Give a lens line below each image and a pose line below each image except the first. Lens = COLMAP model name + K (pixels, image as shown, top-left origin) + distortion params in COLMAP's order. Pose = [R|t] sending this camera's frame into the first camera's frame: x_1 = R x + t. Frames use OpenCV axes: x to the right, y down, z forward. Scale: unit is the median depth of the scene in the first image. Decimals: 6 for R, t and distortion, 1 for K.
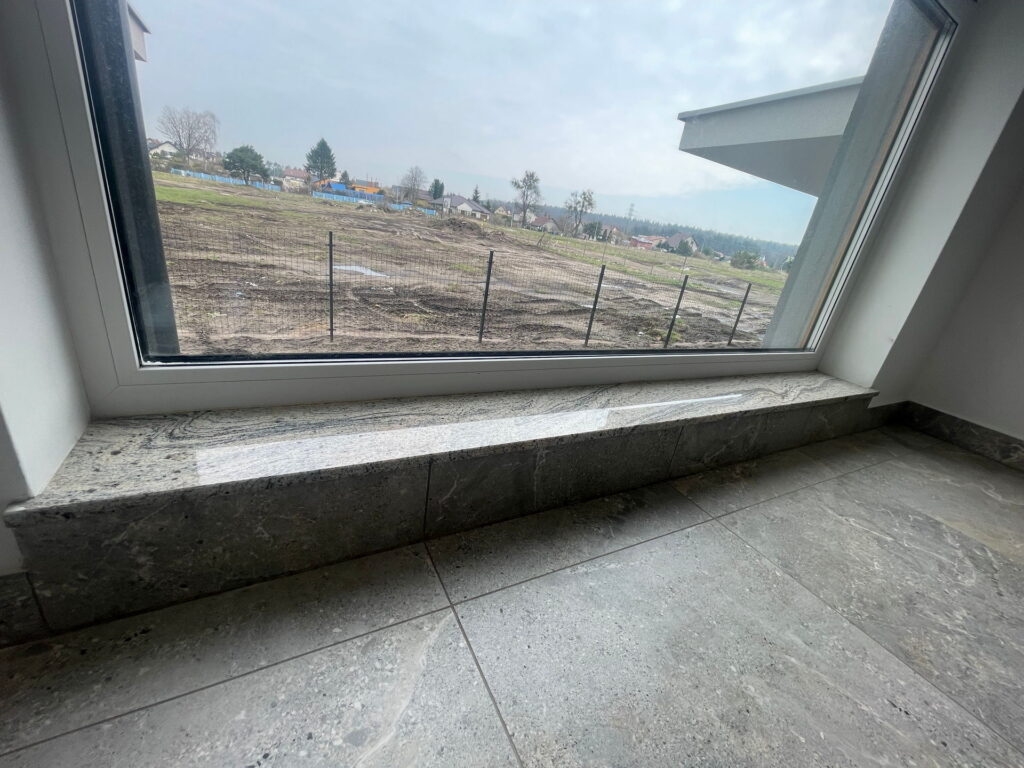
lens RADIAL K [[409.4, 0, 512.0], [0, 409.4, 384.0], [0, 0, 1]] dist [-0.000159, 0.000017]
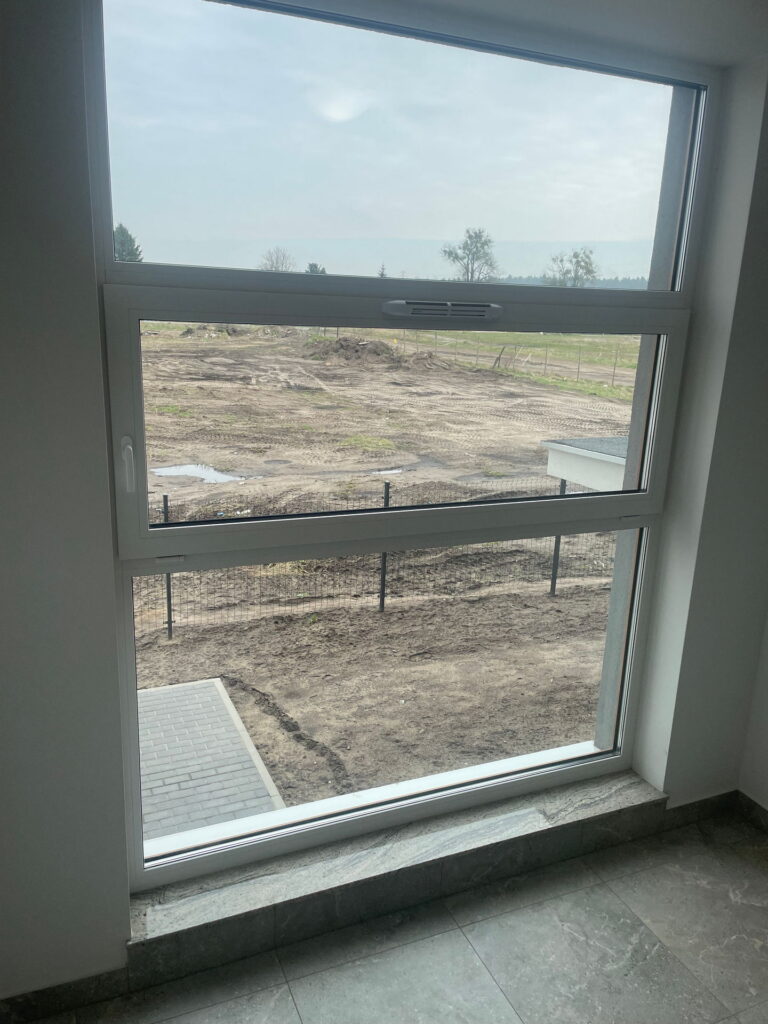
lens RADIAL K [[766.5, 0, 384.0], [0, 766.5, 512.0], [0, 0, 1]] dist [0.081595, -0.092537]
pose [[0.990035, -0.086116, -0.111426, 0.069137], [0.071773, 0.989317, -0.126887, -0.090224], [0.121162, 0.117626, 0.985639, -0.219562]]
